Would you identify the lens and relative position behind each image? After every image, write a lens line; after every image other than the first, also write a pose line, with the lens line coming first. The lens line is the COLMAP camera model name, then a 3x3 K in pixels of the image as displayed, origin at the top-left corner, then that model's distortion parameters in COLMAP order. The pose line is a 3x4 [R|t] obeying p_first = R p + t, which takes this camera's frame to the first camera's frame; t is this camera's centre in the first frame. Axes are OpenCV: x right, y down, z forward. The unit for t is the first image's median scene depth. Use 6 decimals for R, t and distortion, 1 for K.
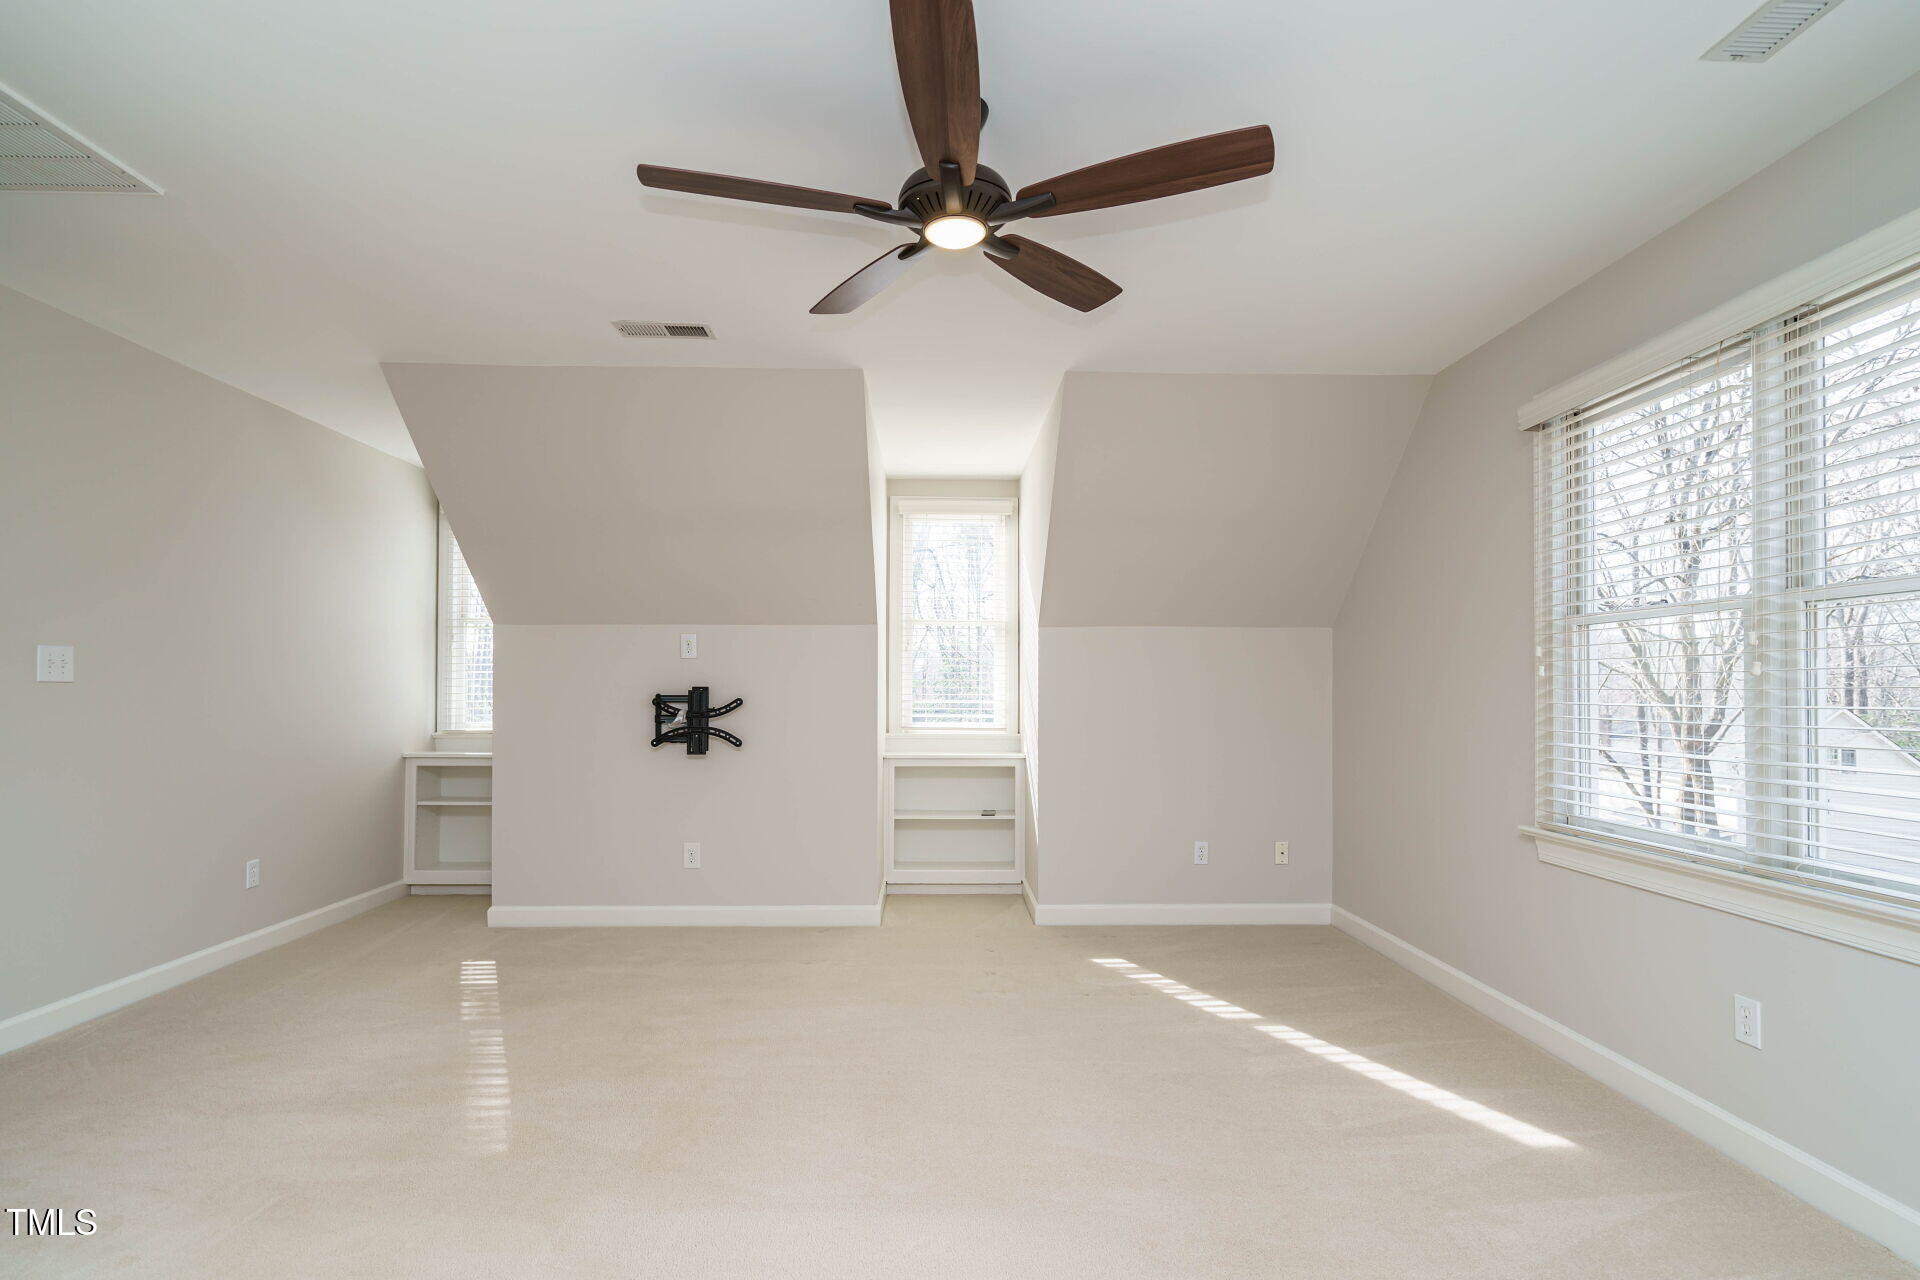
lens RADIAL K [[908.8, 0, 960.2], [0, 908.8, 674.1], [0, 0, 1]] dist [-0.003789, -0.000792]
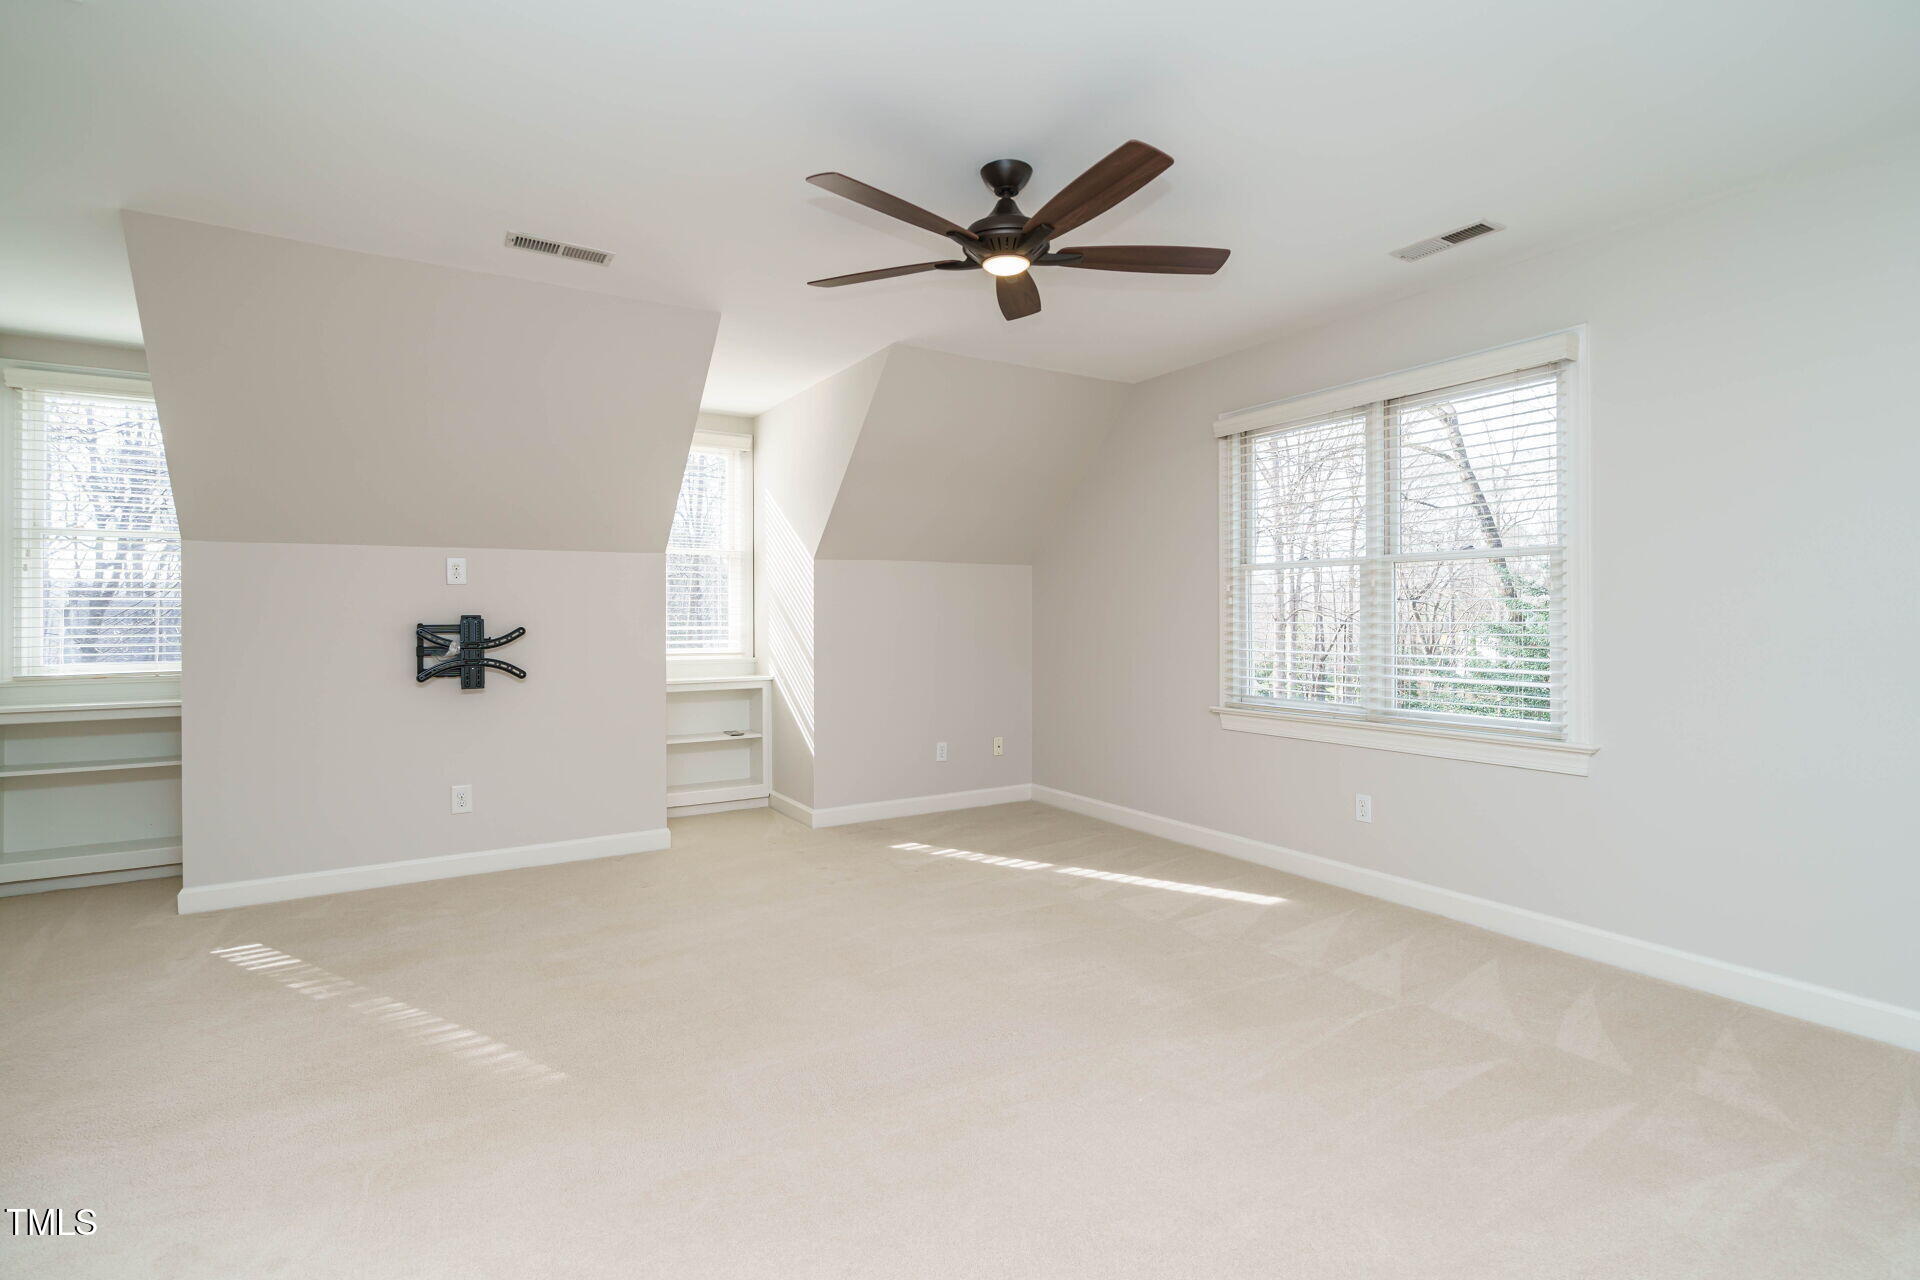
lens RADIAL K [[914.1, 0, 952.8], [0, 914.1, 599.8], [0, 0, 1]] dist [0.000520, 0.000629]
pose [[0.865616, 0.000584, 0.500707, -0.332767], [-0.000803, 1.000000, 0.000223, -0.002573], [-0.500707, -0.000595, 0.865617, -0.048575]]
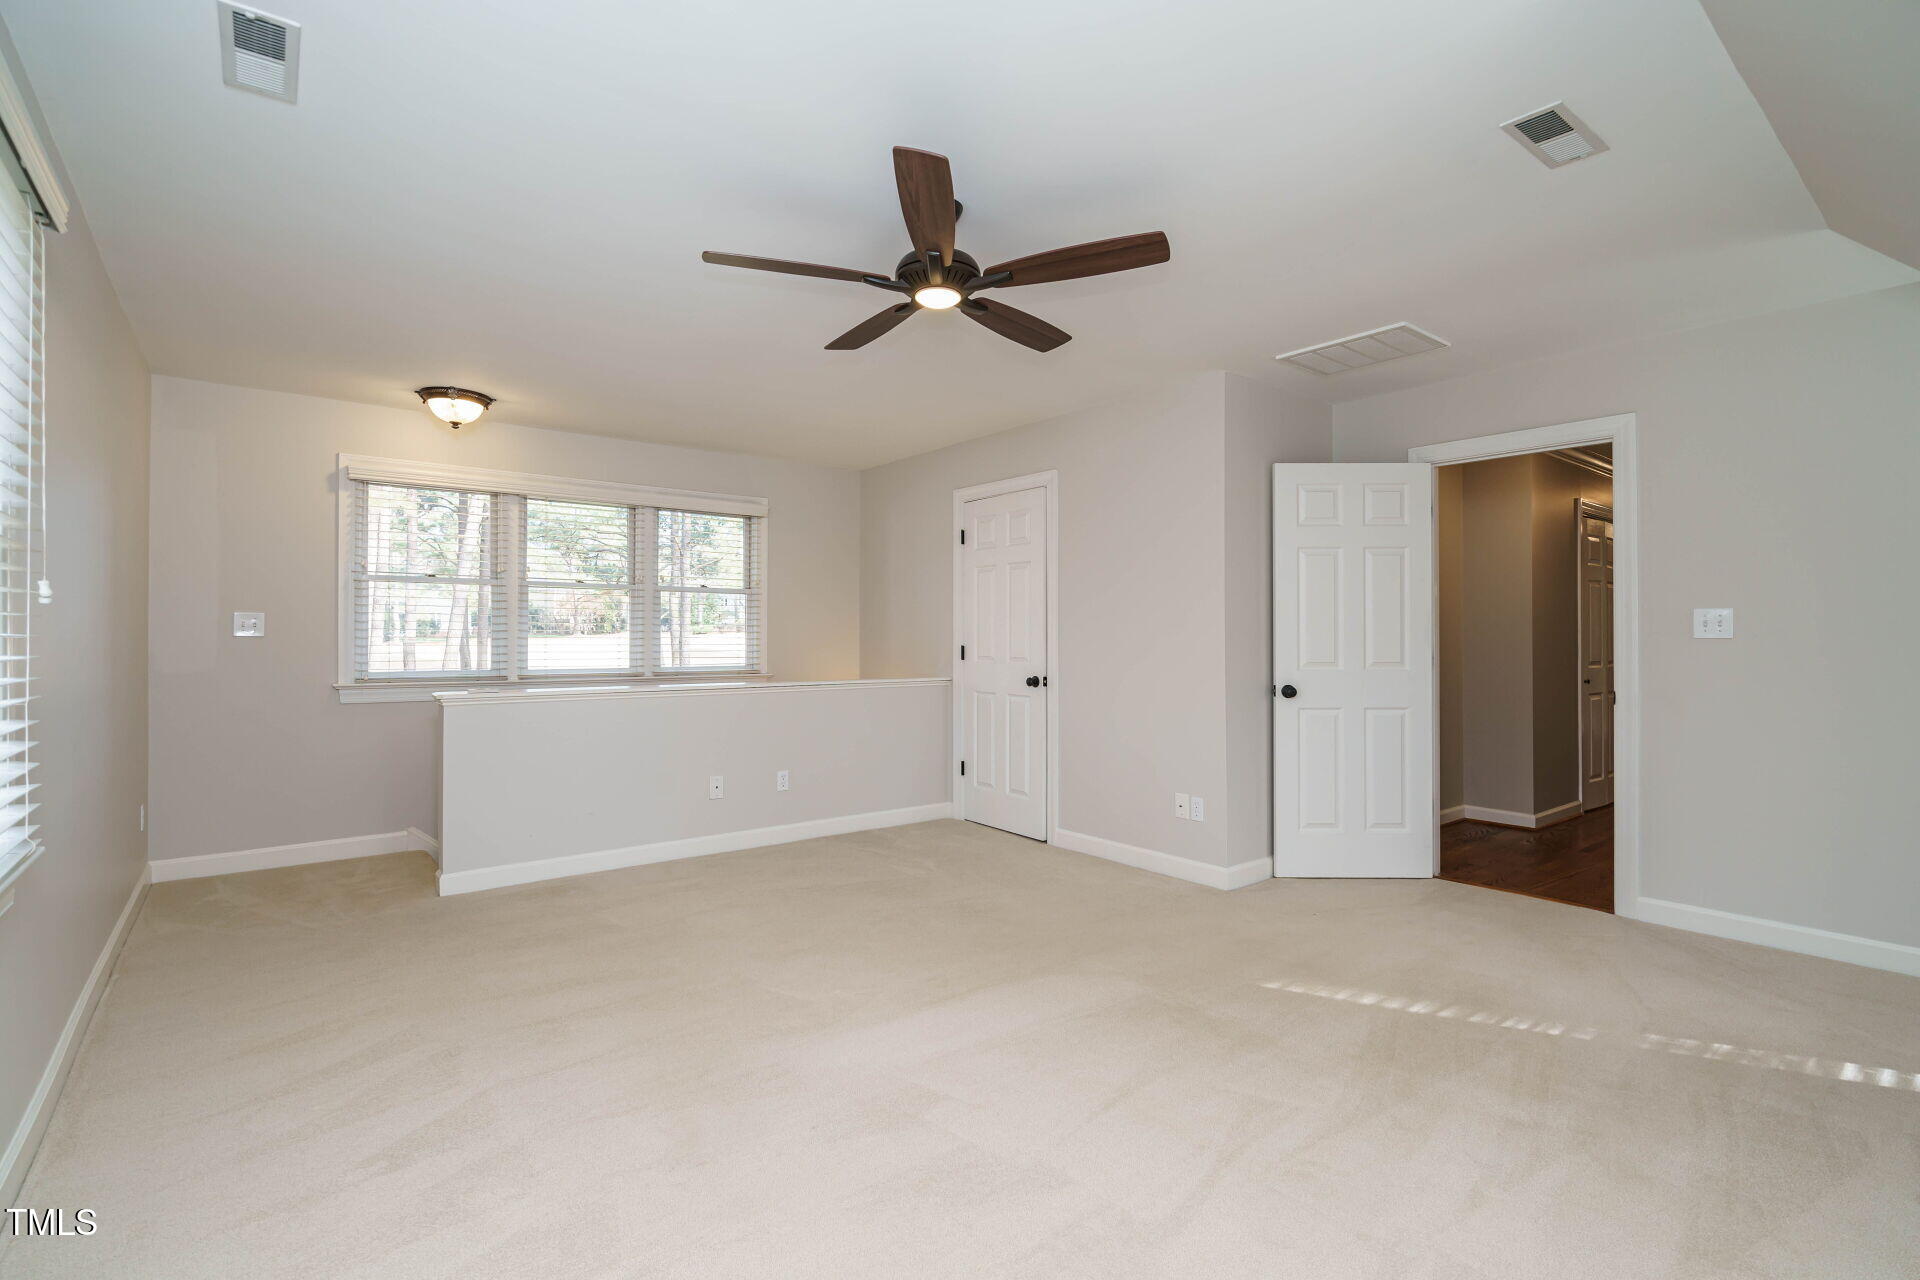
lens RADIAL K [[877.1, 0, 960.0], [0, 877.1, 640.0], [0, 0, 1]] dist [-0.002443, -0.000216]
pose [[-0.803402, -0.004393, -0.595421, 0.332054], [0.006328, 0.999853, -0.015915, 0.015348], [0.595404, -0.016554, -0.803256, 0.926843]]
